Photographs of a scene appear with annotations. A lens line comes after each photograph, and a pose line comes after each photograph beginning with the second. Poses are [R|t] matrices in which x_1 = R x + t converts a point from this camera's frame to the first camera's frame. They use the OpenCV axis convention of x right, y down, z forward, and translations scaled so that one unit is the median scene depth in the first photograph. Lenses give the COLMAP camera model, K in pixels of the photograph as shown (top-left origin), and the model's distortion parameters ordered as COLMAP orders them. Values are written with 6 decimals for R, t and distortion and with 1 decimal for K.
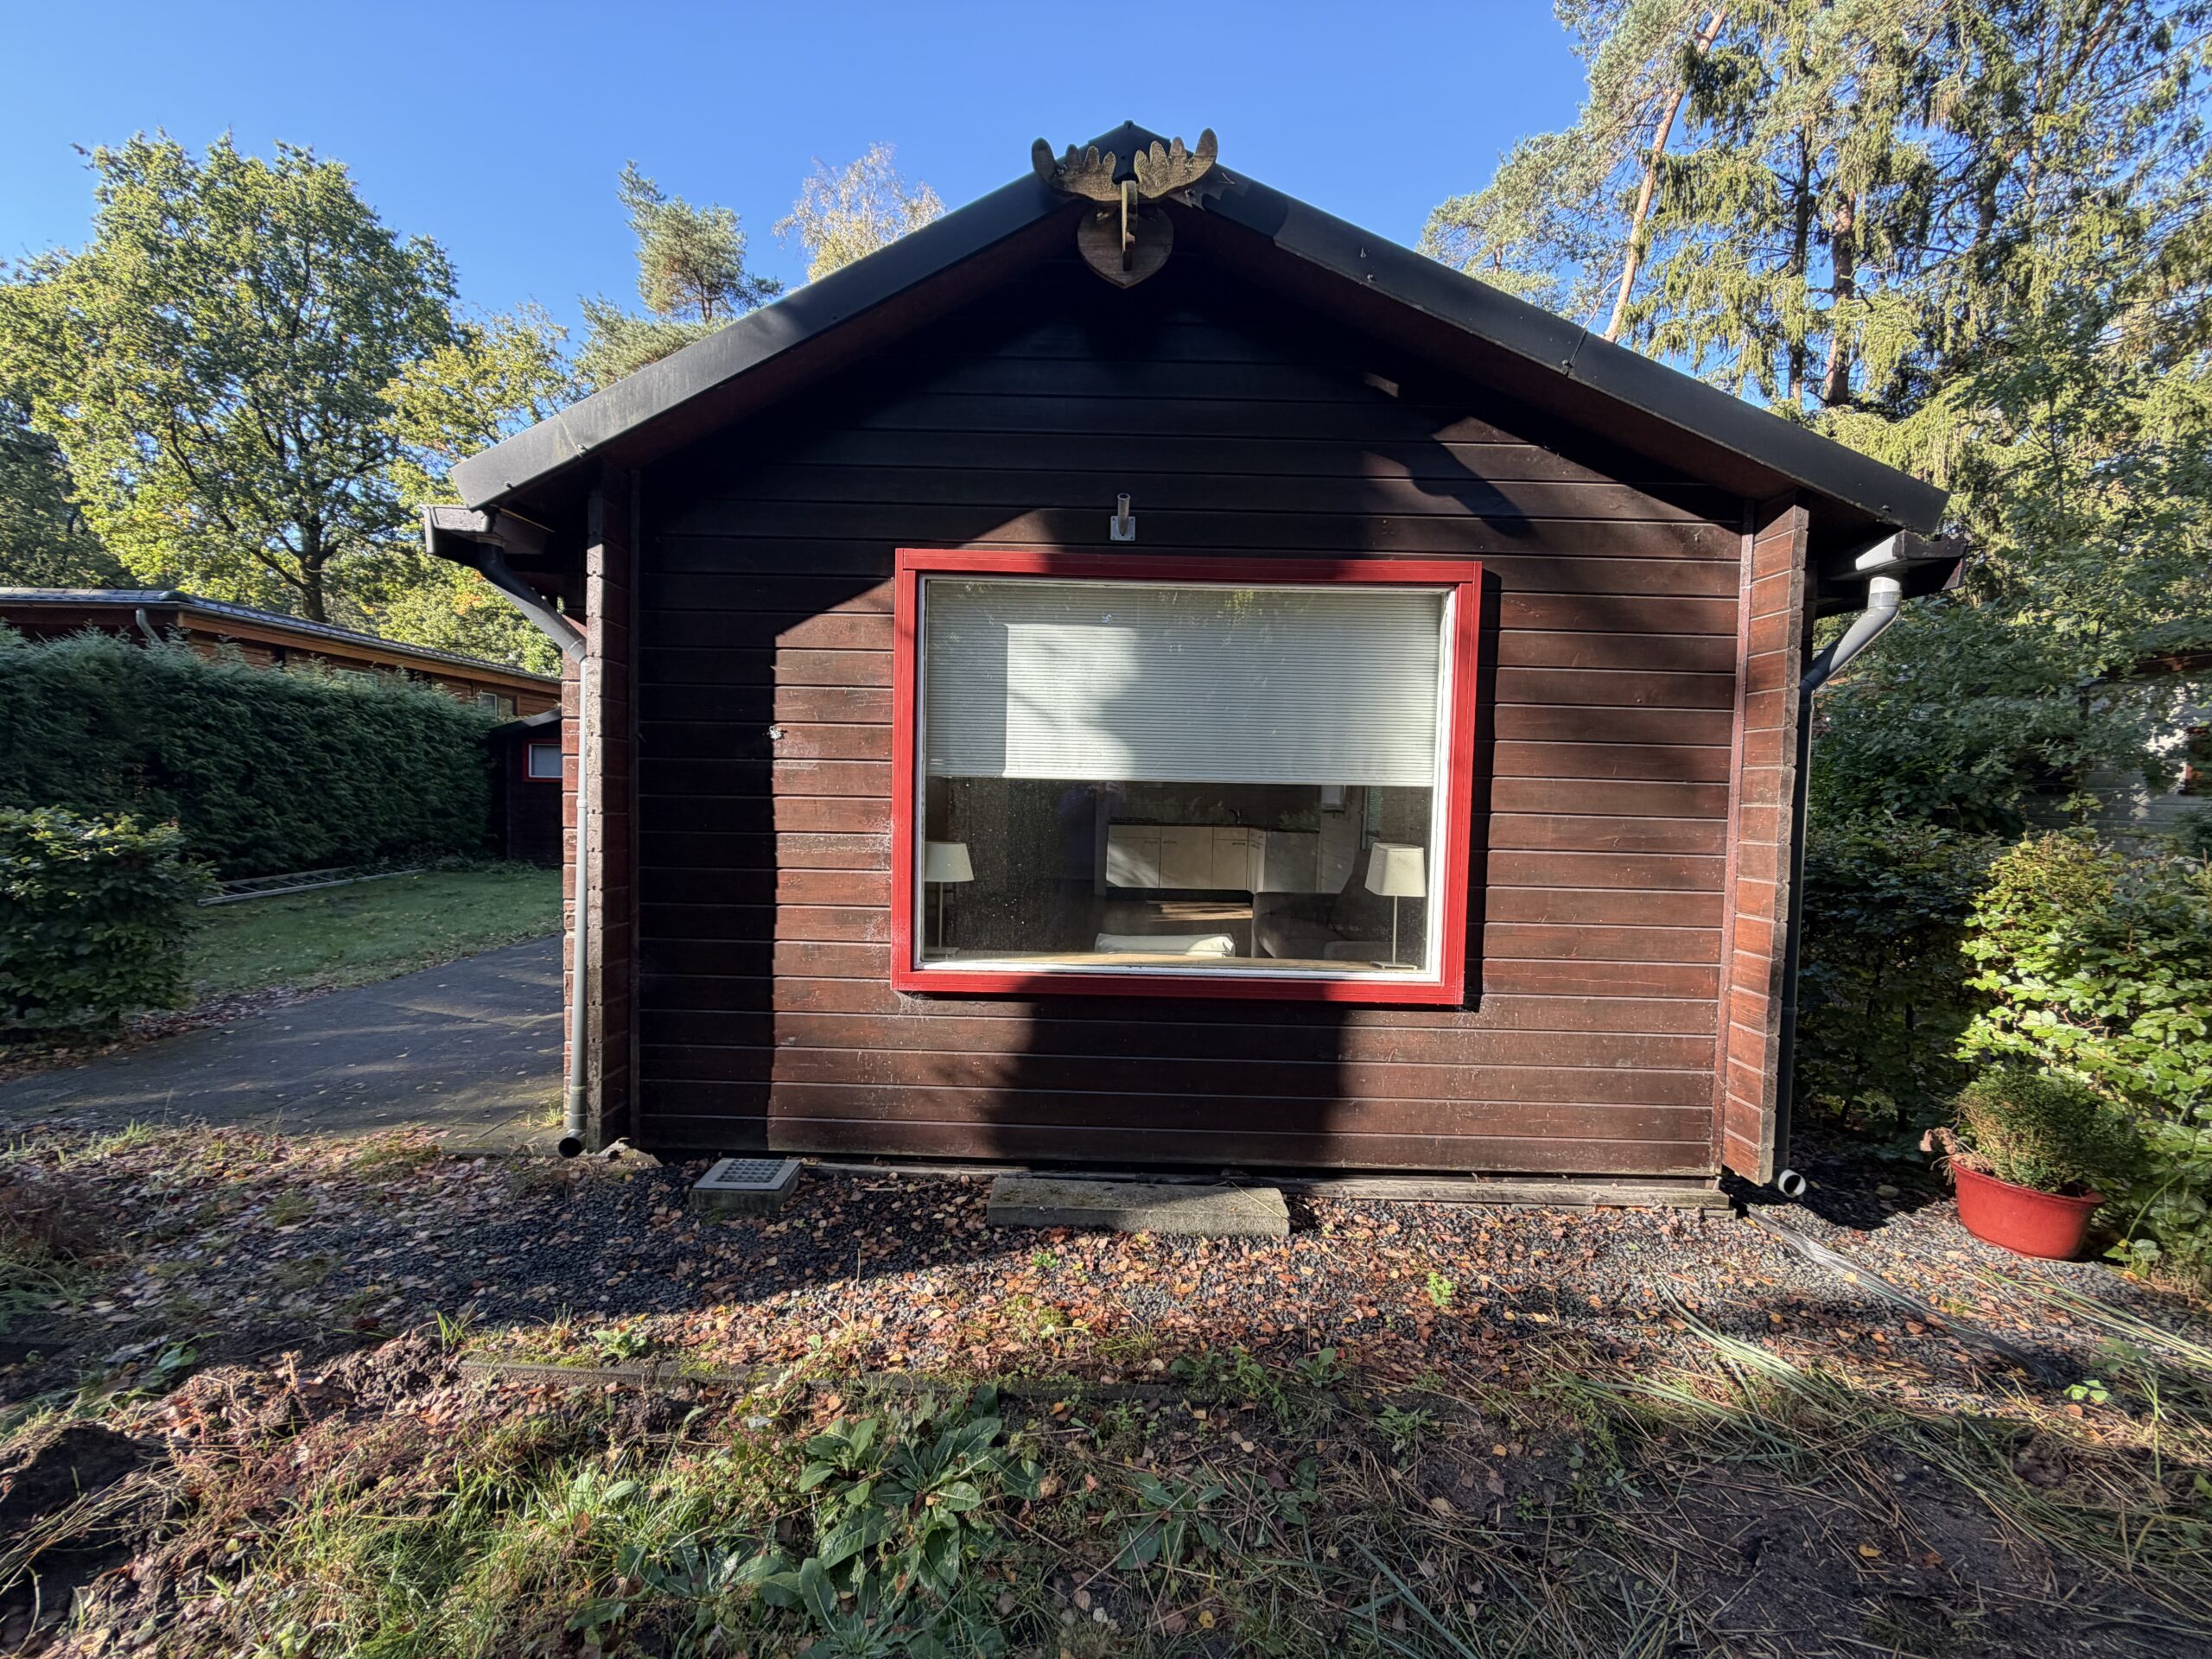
lens RADIAL K [[879.5, 0, 1104.6], [0, 879.5, 826.3], [0, 0, 1]] dist [0.000159, -0.000575]
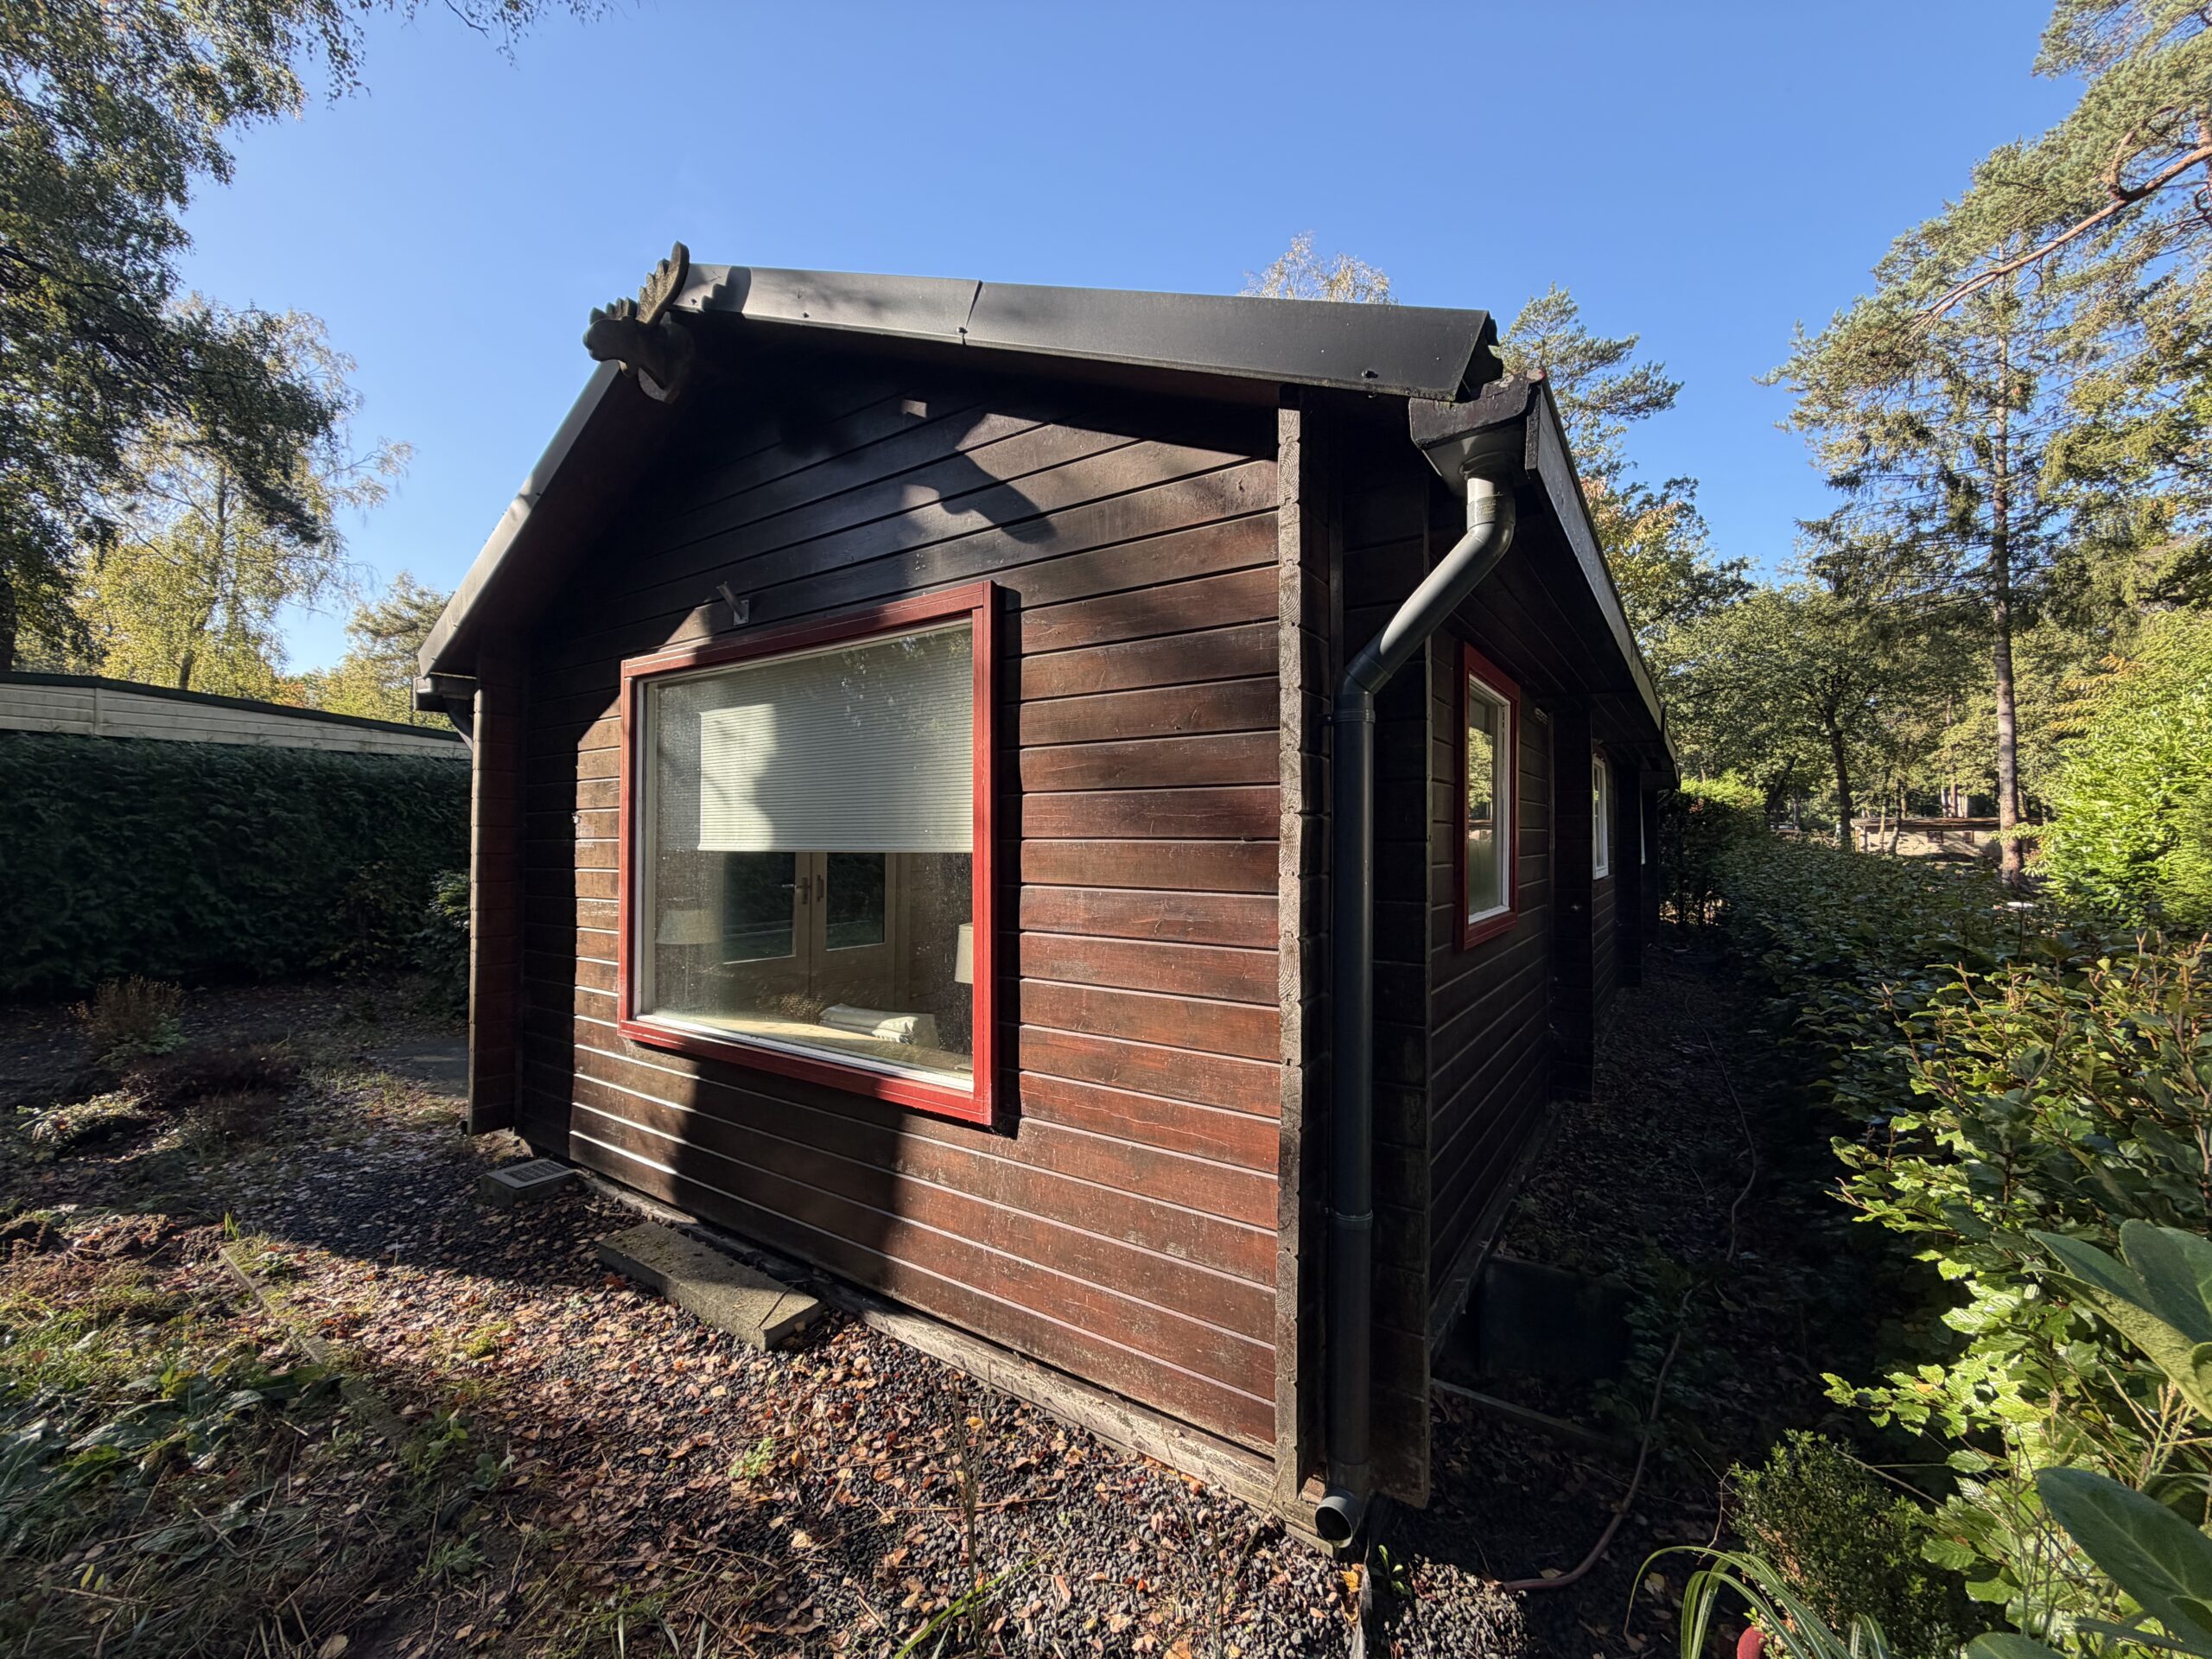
lens RADIAL K [[879.5, 0, 1107.9], [0, 879.5, 831.1], [0, 0, 1]] dist [0.000159, -0.000575]
pose [[0.830413, -0.029370, -0.556373, 0.949179], [-0.010625, 0.997593, -0.068520, -0.010084], [0.557047, 0.062811, 0.828102, 0.383164]]
